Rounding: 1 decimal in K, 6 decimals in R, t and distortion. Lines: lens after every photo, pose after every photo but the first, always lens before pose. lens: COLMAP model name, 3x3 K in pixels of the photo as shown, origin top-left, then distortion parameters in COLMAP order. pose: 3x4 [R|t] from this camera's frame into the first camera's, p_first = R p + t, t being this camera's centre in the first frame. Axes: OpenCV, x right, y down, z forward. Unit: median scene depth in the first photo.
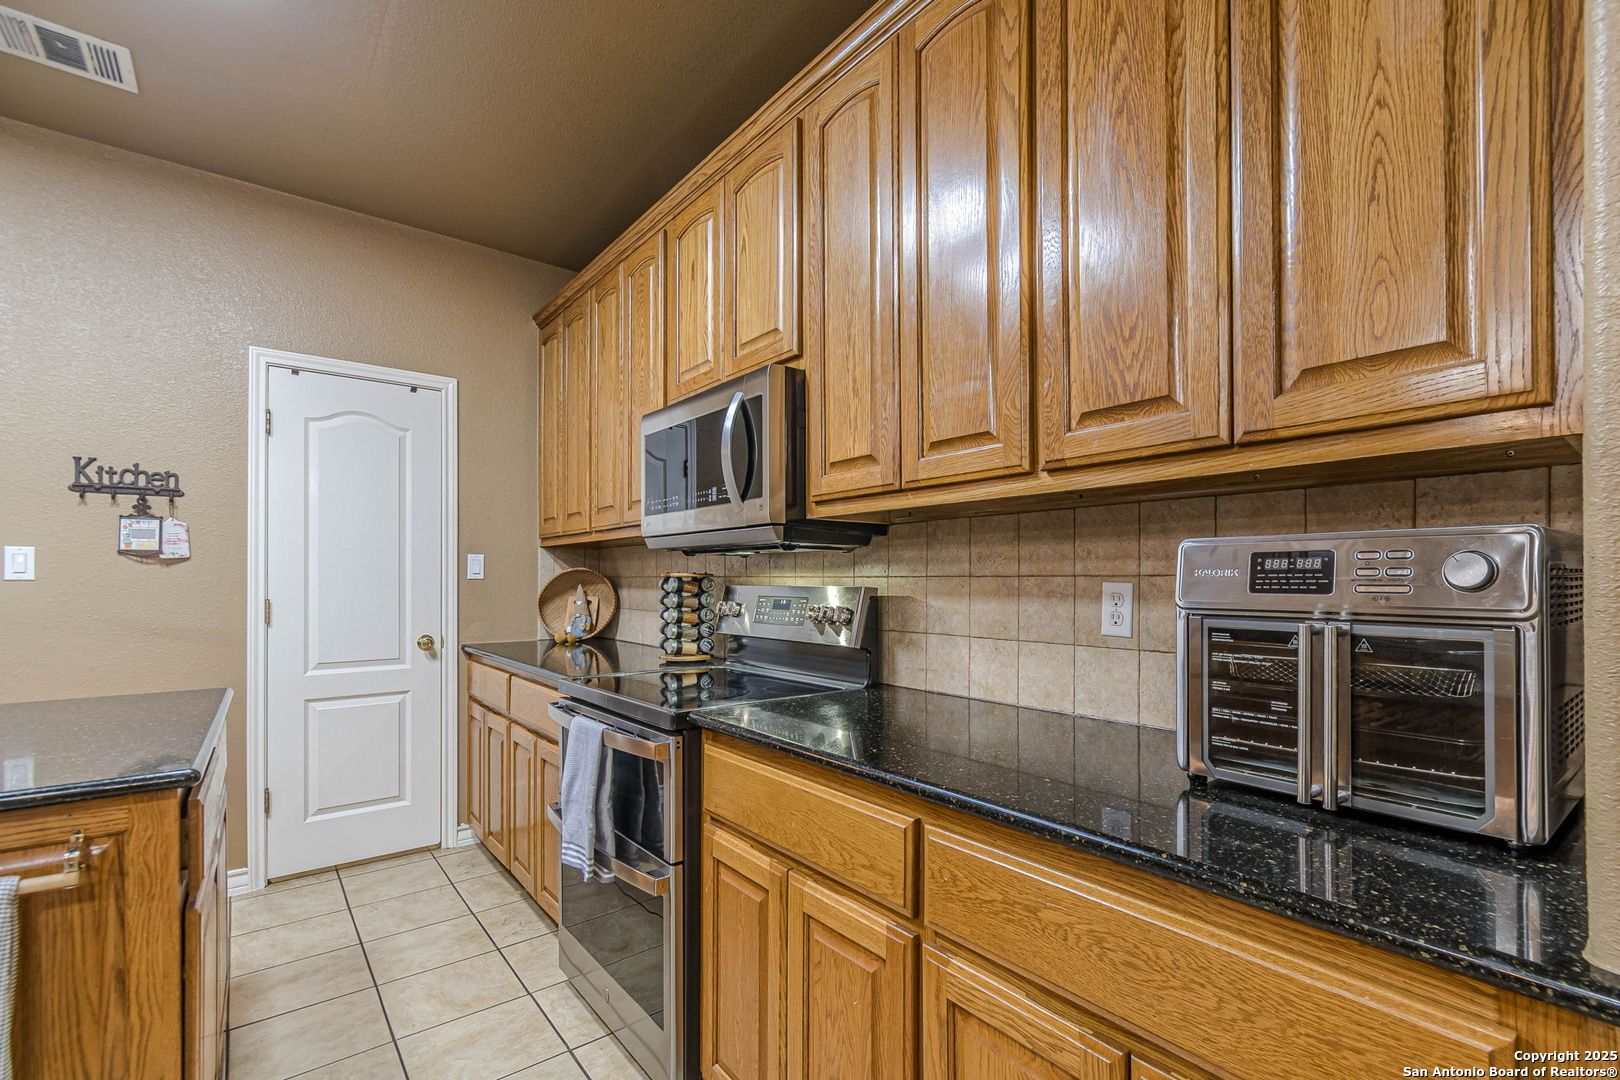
lens RADIAL K [[737.6, 0, 877.3], [0, 737.6, 581.2], [0, 0, 1]] dist [-0.000294, -0.000259]
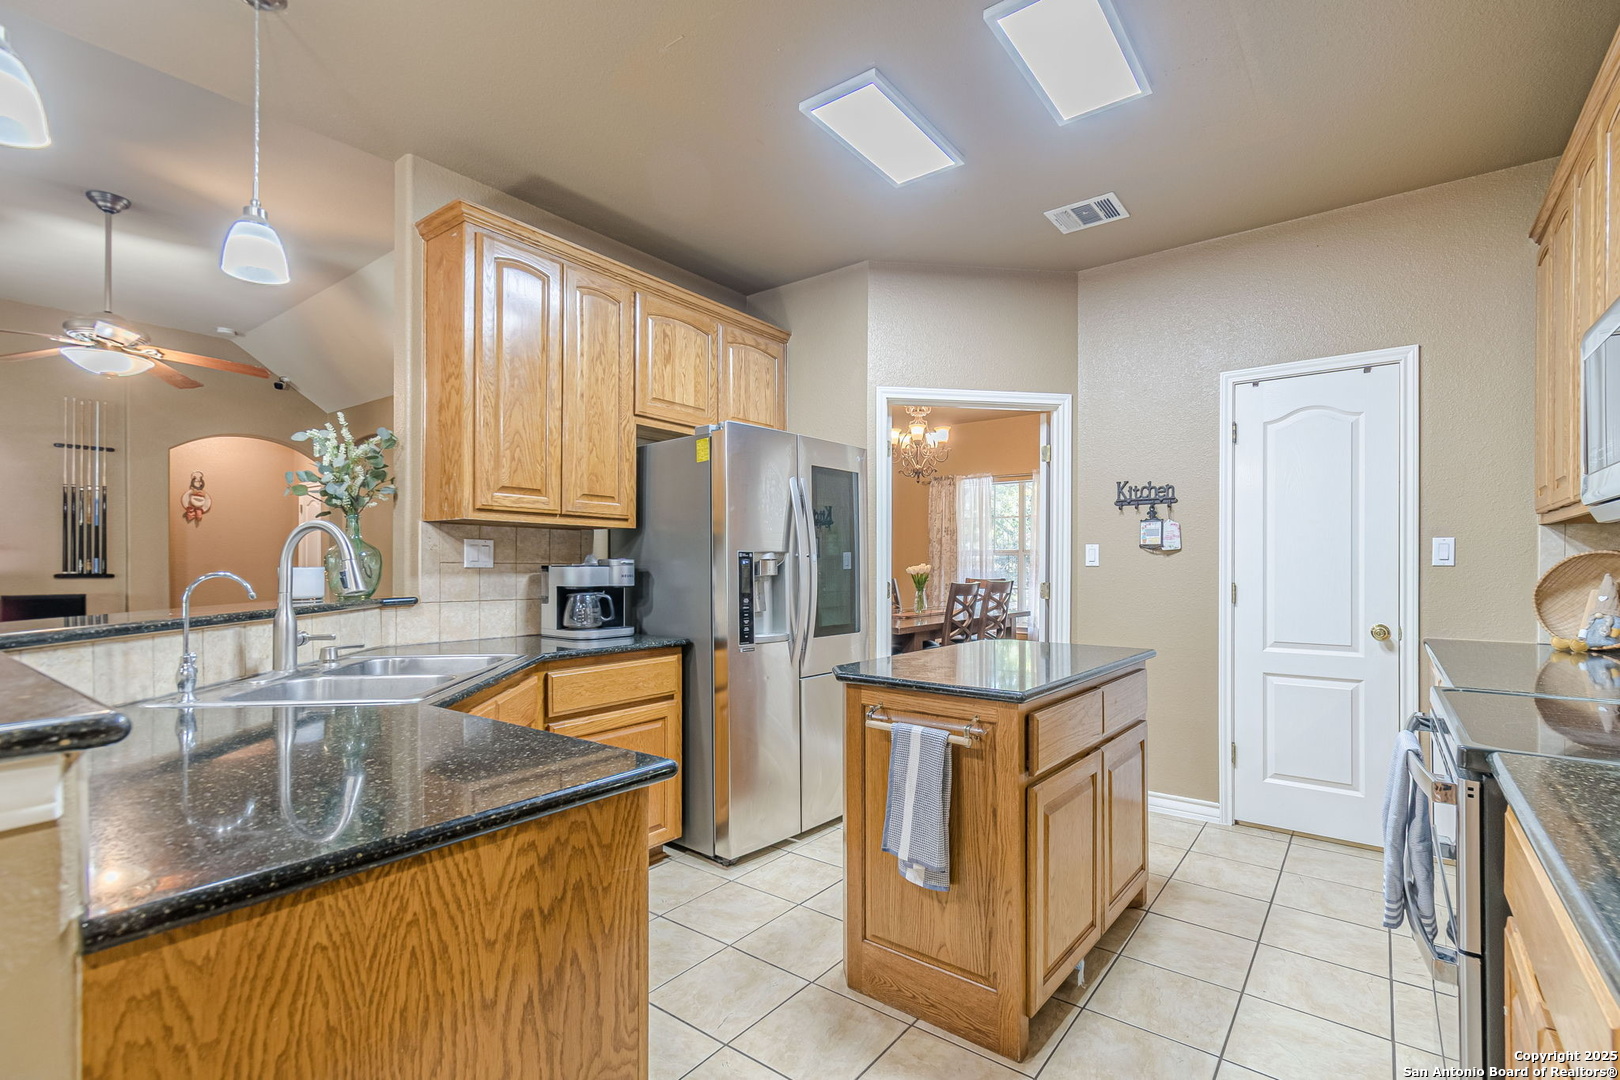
lens RADIAL K [[719.5, 0, 841.6], [0, 719.5, 573.5], [0, 0, 1]] dist [0.002316, -0.000693]
pose [[0.206701, 0.010240, -0.978351, 0.172677], [-0.005337, 0.999942, 0.009338, 0.002308], [0.978390, 0.003291, 0.206744, 0.144976]]
